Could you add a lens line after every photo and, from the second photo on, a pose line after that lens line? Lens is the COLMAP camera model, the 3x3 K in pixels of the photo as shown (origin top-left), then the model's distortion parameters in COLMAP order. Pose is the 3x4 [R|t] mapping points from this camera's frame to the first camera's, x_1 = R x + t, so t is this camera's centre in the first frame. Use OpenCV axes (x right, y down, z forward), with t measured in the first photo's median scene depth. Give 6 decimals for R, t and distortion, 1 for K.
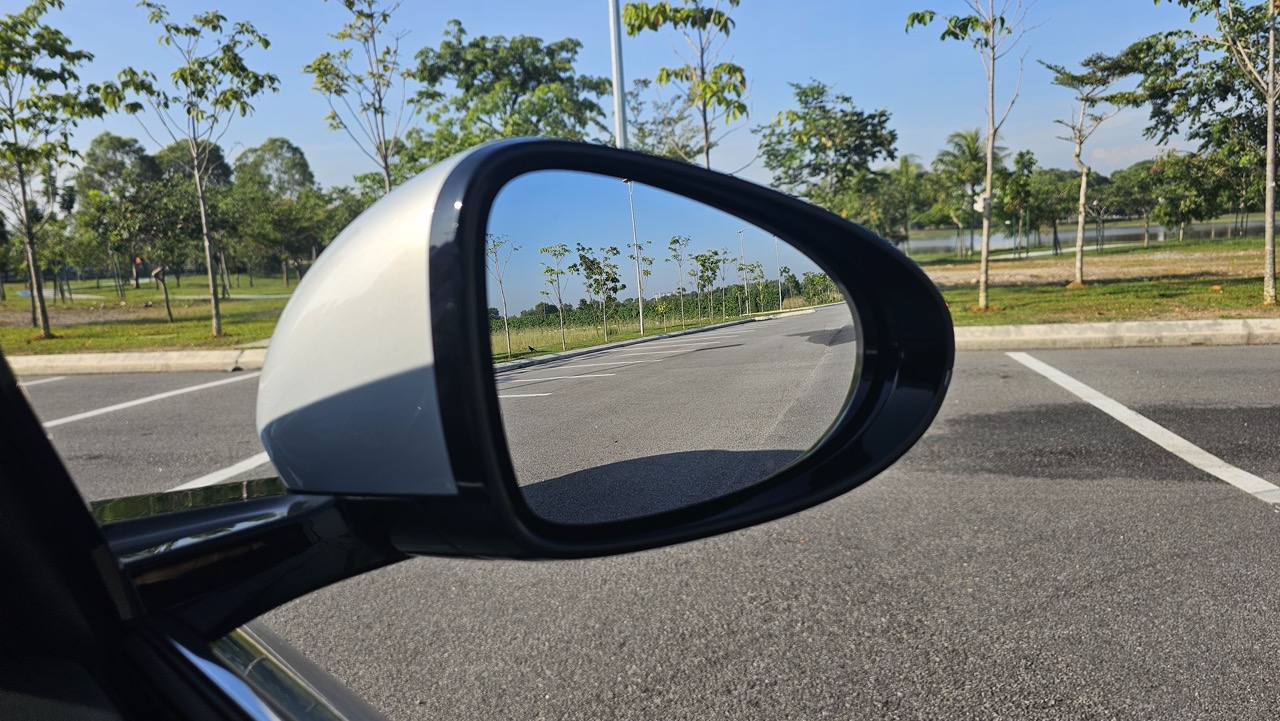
lens RADIAL K [[870.3, 0, 627.2], [0, 870.3, 363.4], [0, 0, 1]] dist [0.070713, -0.068095]
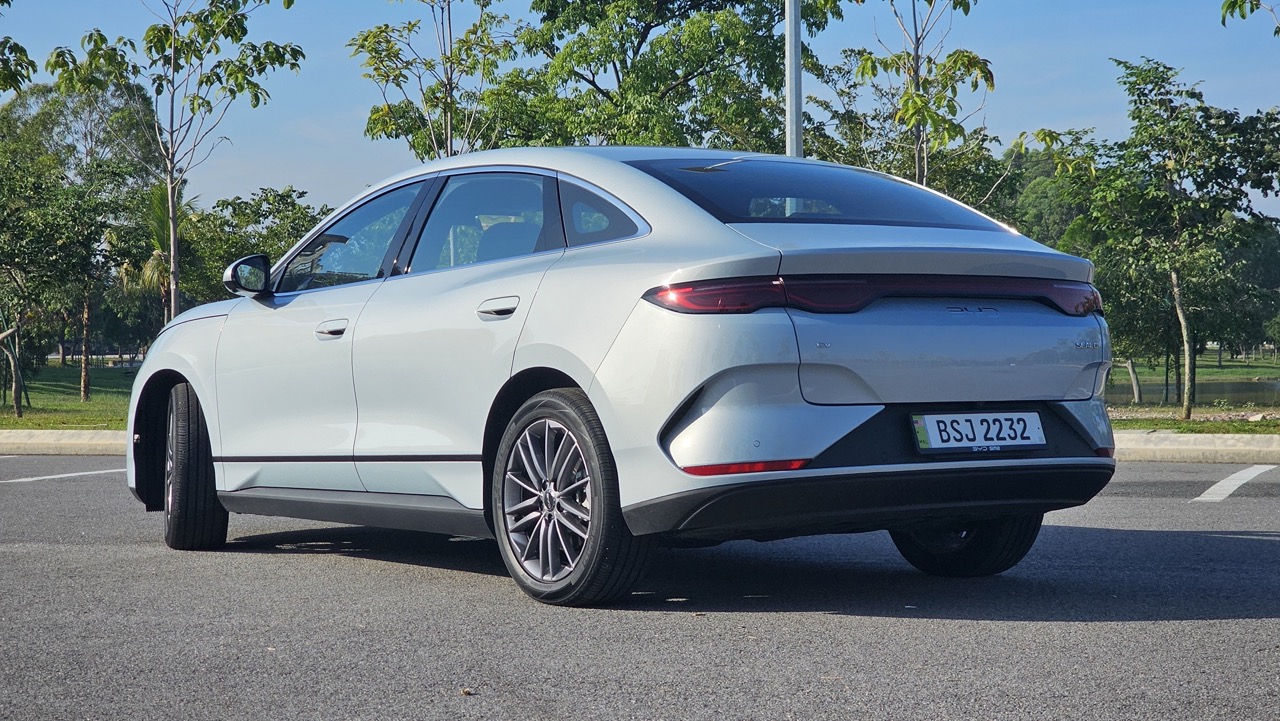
lens RADIAL K [[2522.8, 0, 640.0], [0, 2522.8, 360.5], [0, 0, 1]] dist [-0.279264, 3.410031]
pose [[0.992256, 0.044475, -0.115974, 0.089613], [-0.059087, 0.990299, -0.125767, 0.130433], [0.109256, 0.131646, 0.985258, -0.785864]]
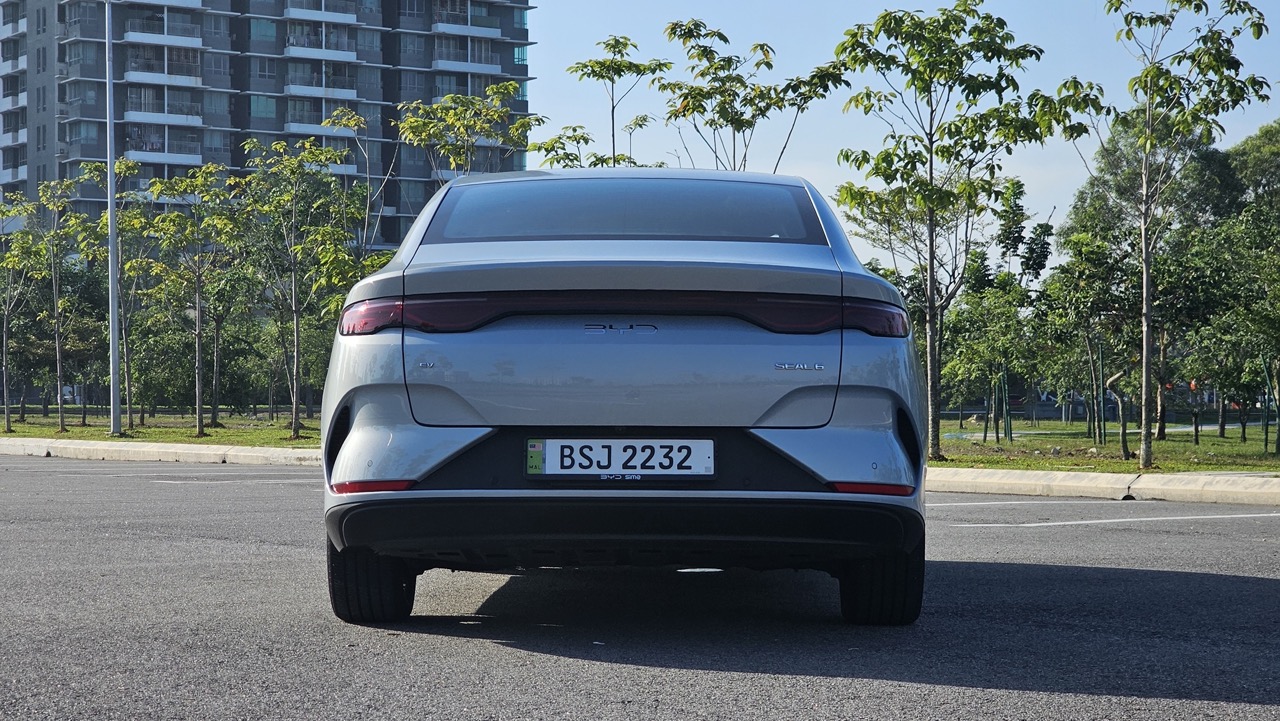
lens RADIAL K [[2522.8, 0, 640.0], [0, 2522.8, 360.5], [0, 0, 1]] dist [-0.279264, 3.410031]
pose [[0.743255, 0.040136, -0.667804, 0.471944], [-0.130789, 0.987655, -0.086206, 0.093571], [0.656100, 0.151414, 0.739329, -0.599651]]
